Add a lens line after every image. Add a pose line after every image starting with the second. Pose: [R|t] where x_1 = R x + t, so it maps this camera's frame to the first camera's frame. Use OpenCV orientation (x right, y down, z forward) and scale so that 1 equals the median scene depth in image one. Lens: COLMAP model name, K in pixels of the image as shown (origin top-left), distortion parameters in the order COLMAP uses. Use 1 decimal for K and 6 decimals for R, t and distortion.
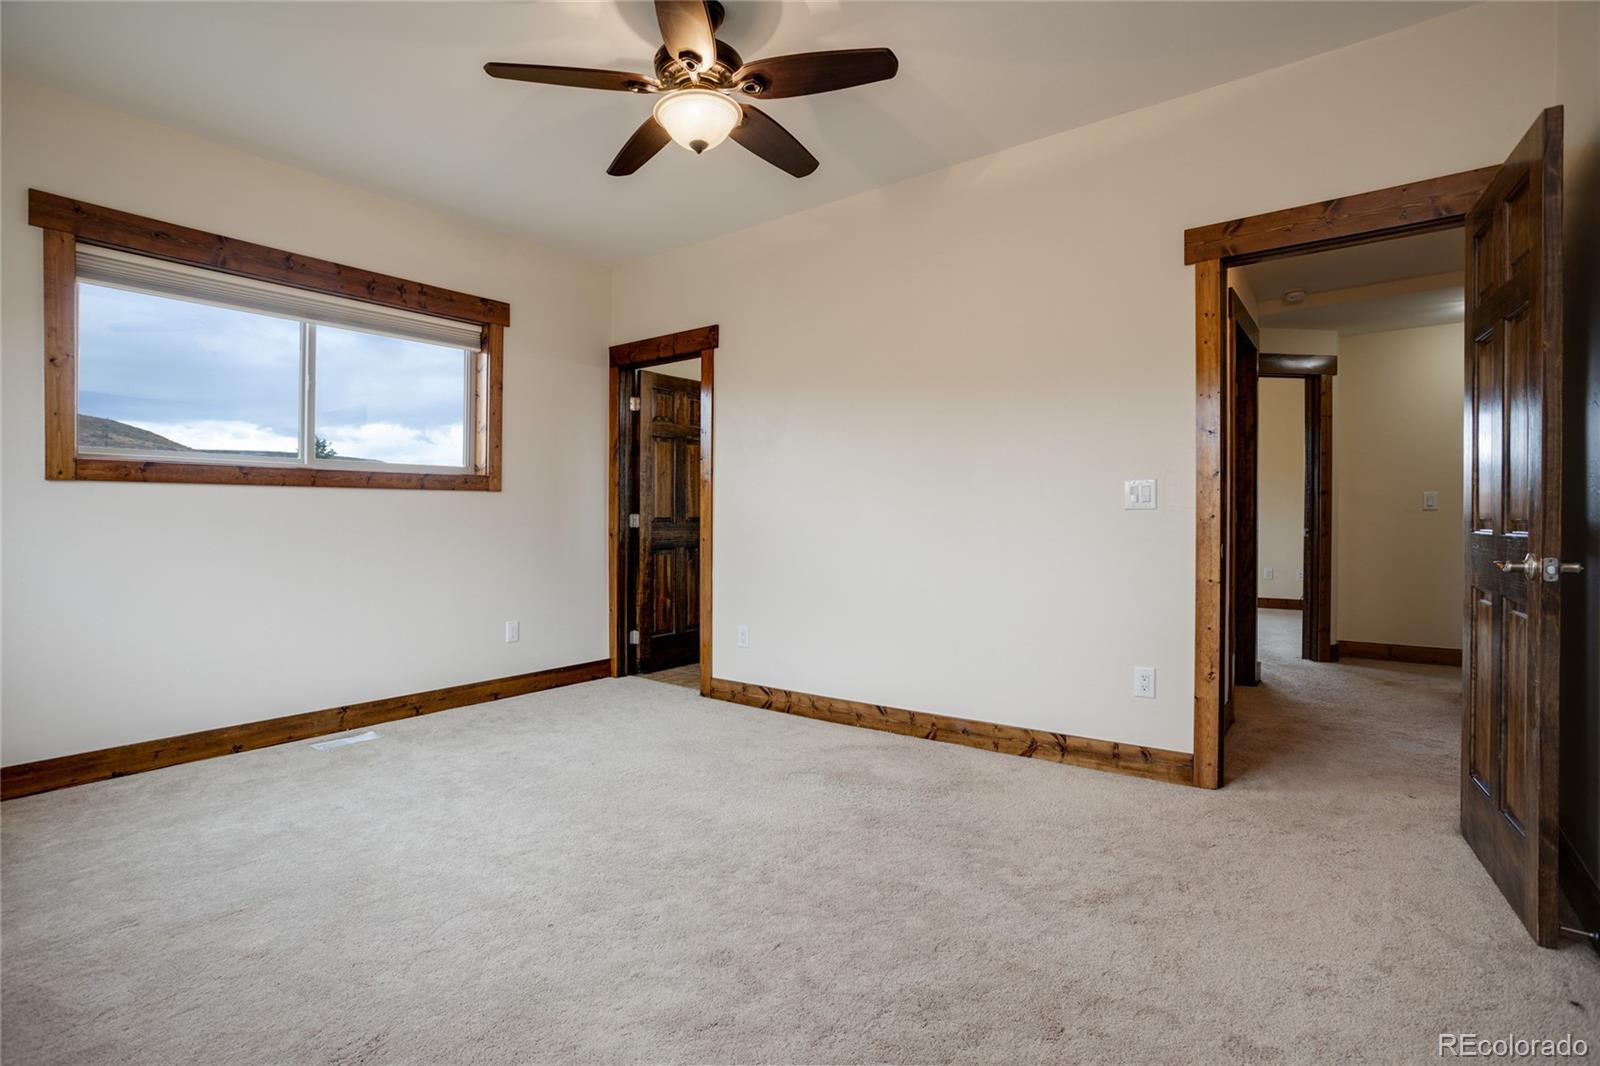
lens RADIAL K [[792.2, 0, 800.0], [0, 792.2, 533.0], [0, 0, 1]] dist [0.000348, 0.000229]
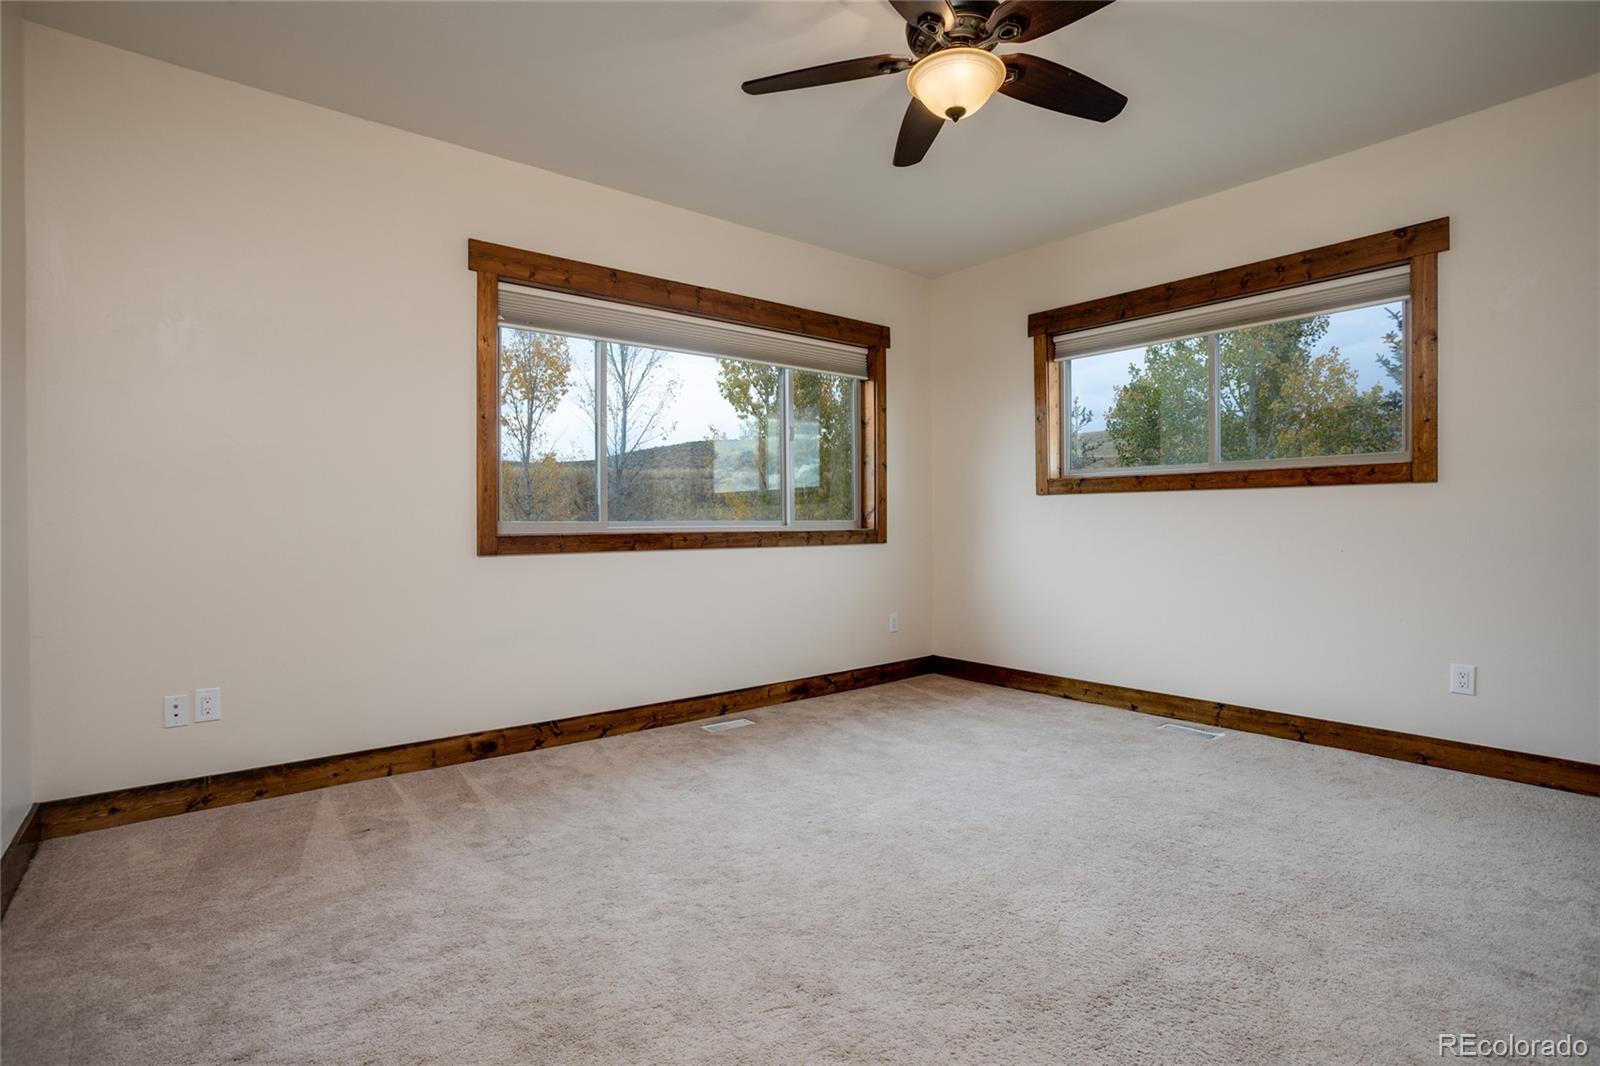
lens RADIAL K [[810.1, 0, 800.0], [0, 810.1, 533.0], [0, 0, 1]] dist [-0.002975, -0.000683]
pose [[-0.225697, 0.018610, -0.974020, 0.614018], [-0.012841, 0.999674, 0.022076, -0.017902], [0.974113, 0.017490, -0.225384, 0.772208]]
